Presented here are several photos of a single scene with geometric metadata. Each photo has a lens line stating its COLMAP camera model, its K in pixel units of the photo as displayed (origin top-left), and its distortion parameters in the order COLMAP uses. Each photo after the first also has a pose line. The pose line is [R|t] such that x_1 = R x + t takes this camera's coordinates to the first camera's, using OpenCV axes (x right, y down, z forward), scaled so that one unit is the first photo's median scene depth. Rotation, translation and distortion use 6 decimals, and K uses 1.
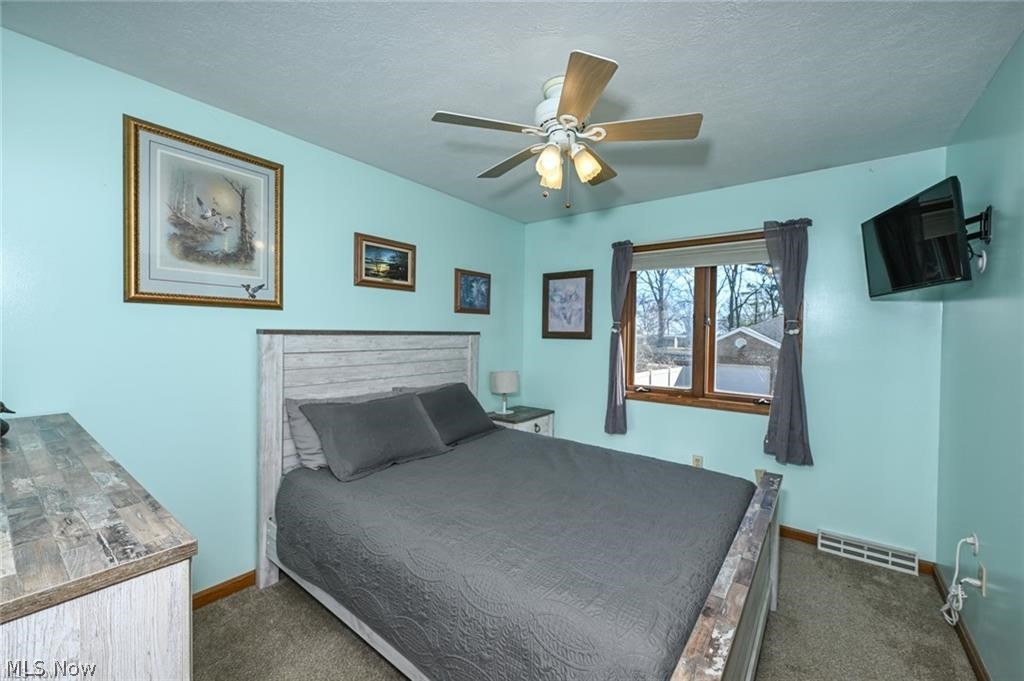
lens RADIAL K [[413.4, 0, 506.9], [0, 413.4, 336.6], [0, 0, 1]] dist [0.000923, -0.000909]
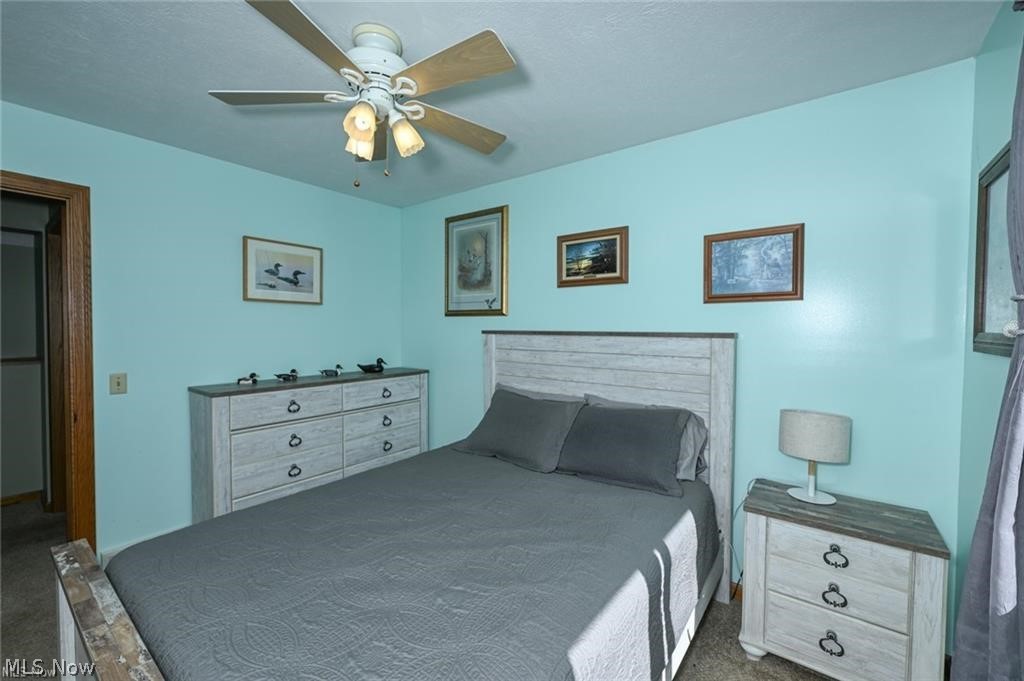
lens RADIAL K [[413.4, 0, 508.6], [0, 413.4, 341.4], [0, 0, 1]] dist [0.000923, -0.000909]
pose [[0.005745, 0.013115, -0.999897, 0.664071], [-0.022061, 0.999672, 0.012986, -0.000330], [0.999740, 0.021984, 0.006032, 0.866341]]
